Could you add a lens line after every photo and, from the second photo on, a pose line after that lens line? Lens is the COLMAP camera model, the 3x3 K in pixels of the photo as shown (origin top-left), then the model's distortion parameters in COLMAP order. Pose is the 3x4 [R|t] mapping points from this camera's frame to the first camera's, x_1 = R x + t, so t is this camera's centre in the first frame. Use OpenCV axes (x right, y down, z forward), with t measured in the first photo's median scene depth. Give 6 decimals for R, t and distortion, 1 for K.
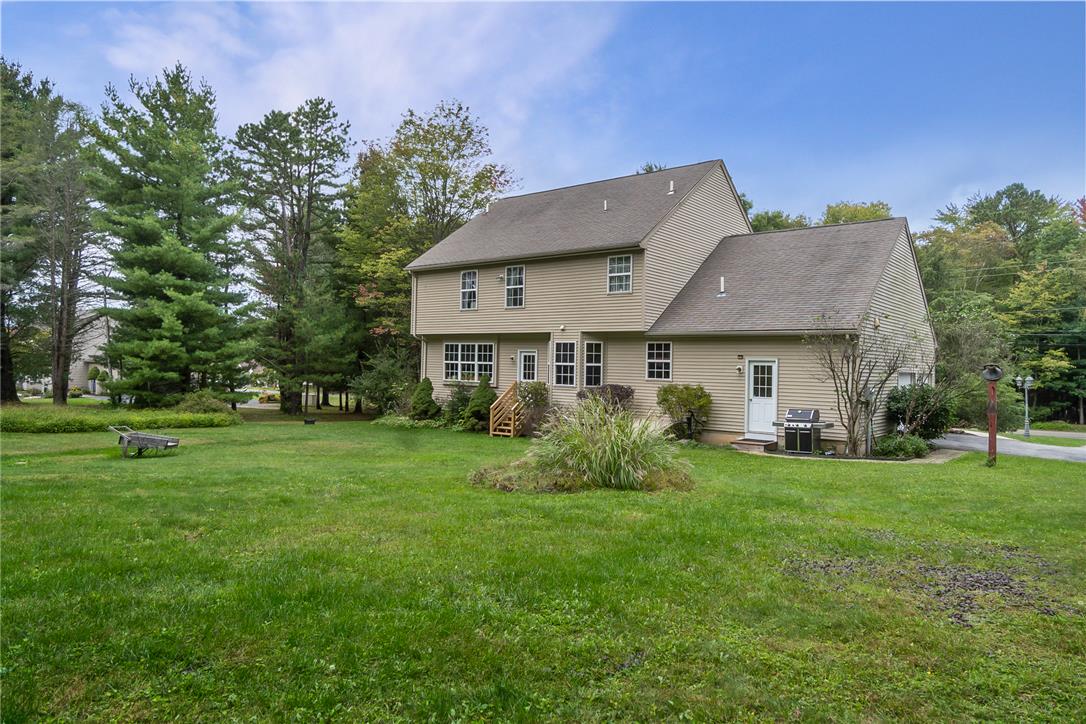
lens RADIAL K [[689.8, 0, 544.3], [0, 689.8, 358.5], [0, 0, 1]] dist [-0.008698, 0.002010]
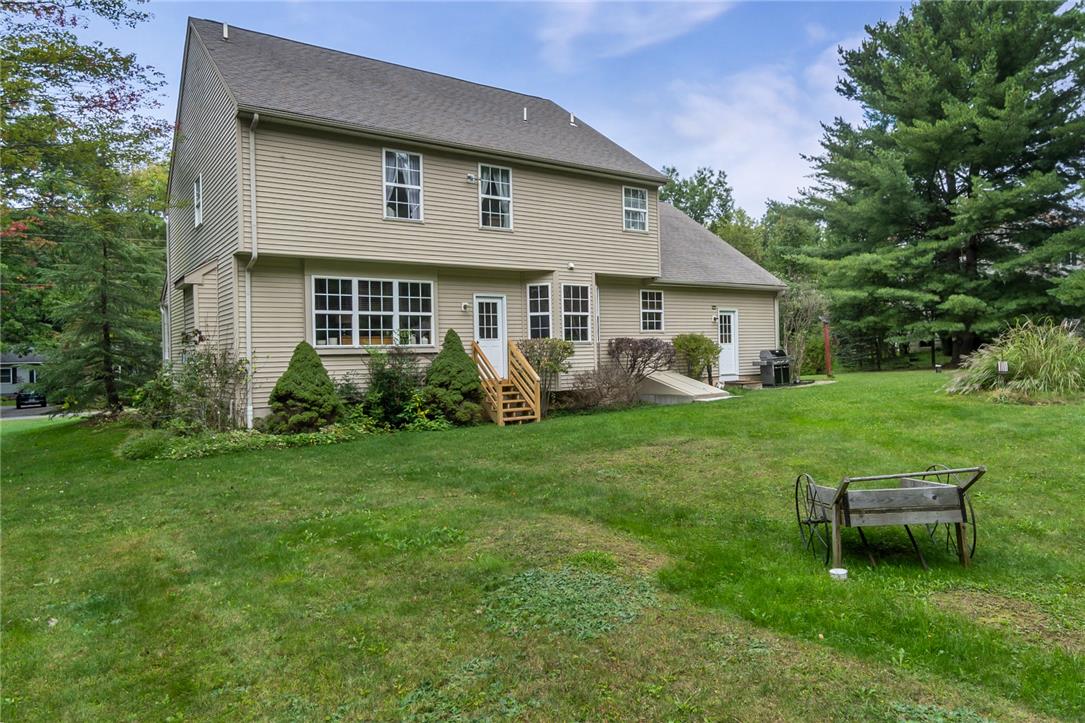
lens RADIAL K [[679.5, 0, 540.6], [0, 679.5, 355.3], [0, 0, 1]] dist [-0.006353, -0.000131]
pose [[0.276683, -0.035555, 0.960303, -0.733846], [0.018550, 0.999327, 0.031655, 0.030478], [-0.960782, 0.009055, 0.277157, 0.864390]]
